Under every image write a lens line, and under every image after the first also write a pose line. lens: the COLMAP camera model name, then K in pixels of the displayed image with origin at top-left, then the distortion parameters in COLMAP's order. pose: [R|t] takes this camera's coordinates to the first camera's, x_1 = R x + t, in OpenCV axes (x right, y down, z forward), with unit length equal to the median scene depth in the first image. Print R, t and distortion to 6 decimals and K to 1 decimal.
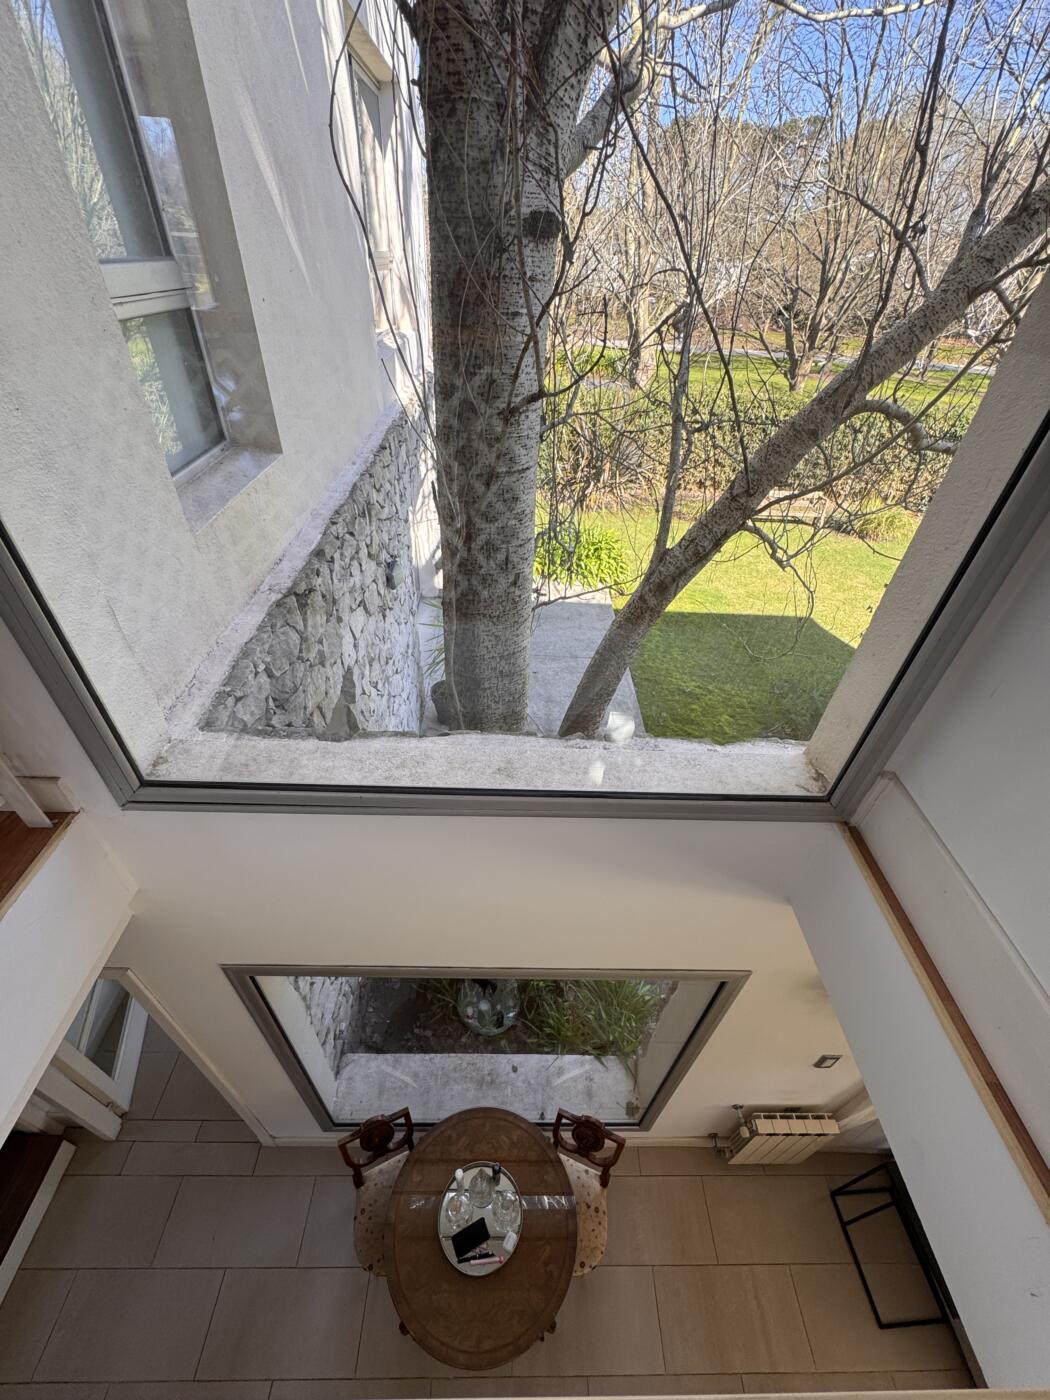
lens RADIAL K [[558.5, 0, 522.0], [0, 558.5, 697.3], [0, 0, 1]] dist [-0.003917, 0.001197]
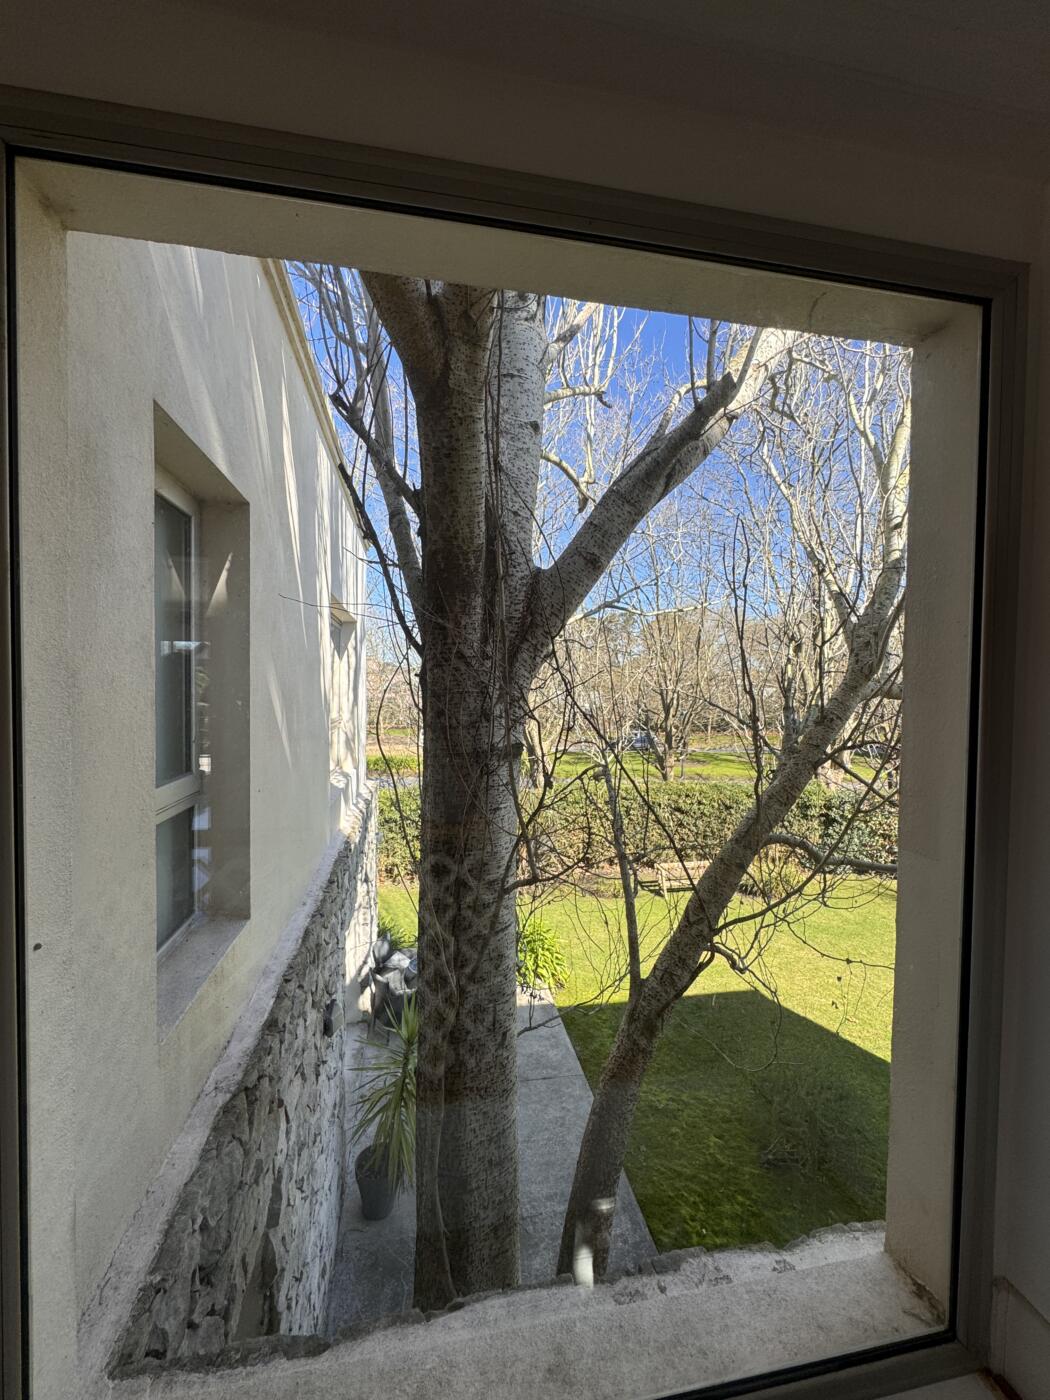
lens RADIAL K [[558.5, 0, 522.8], [0, 558.5, 701.8], [0, 0, 1]] dist [-0.003917, 0.001197]
pose [[0.984843, -0.039455, 0.168901, -0.102862], [0.133426, 0.794522, -0.592396, -0.090280], [-0.110823, 0.605953, 0.787743, -0.083614]]
